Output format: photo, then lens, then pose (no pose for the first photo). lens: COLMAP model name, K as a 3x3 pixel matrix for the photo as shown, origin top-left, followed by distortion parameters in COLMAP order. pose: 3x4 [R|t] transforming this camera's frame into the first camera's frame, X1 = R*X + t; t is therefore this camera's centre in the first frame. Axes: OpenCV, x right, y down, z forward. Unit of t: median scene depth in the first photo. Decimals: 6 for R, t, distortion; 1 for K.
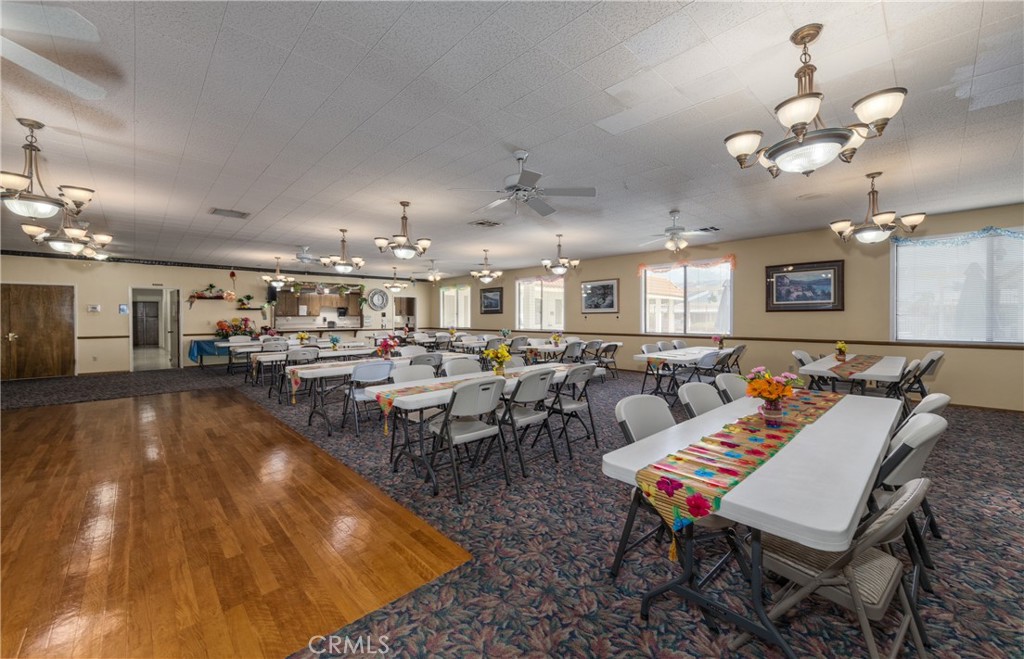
lens RADIAL K [[406.0, 0, 512.2], [0, 406.0, 330.7], [0, 0, 1]] dist [0.001866, 0.000361]
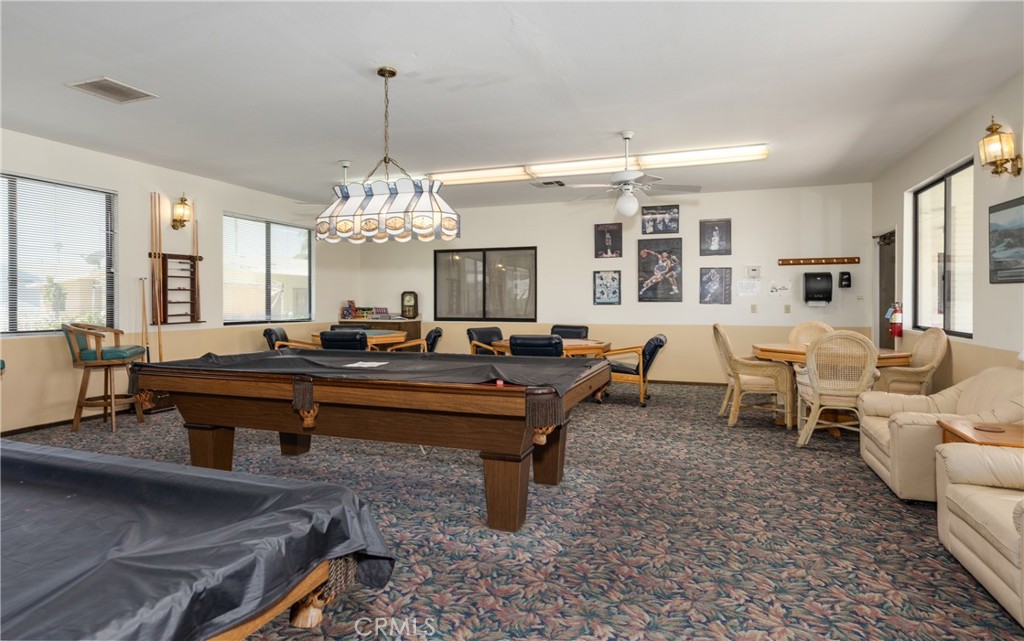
lens RADIAL K [[563.3, 0, 511.6], [0, 563.3, 309.3], [0, 0, 1]] dist [0.004898, -0.000355]
pose [[0.893423, -0.003317, 0.449203, -0.295490], [0.002940, 0.999994, 0.001537, 0.000146], [-0.449206, -0.000053, 0.893428, 0.012481]]
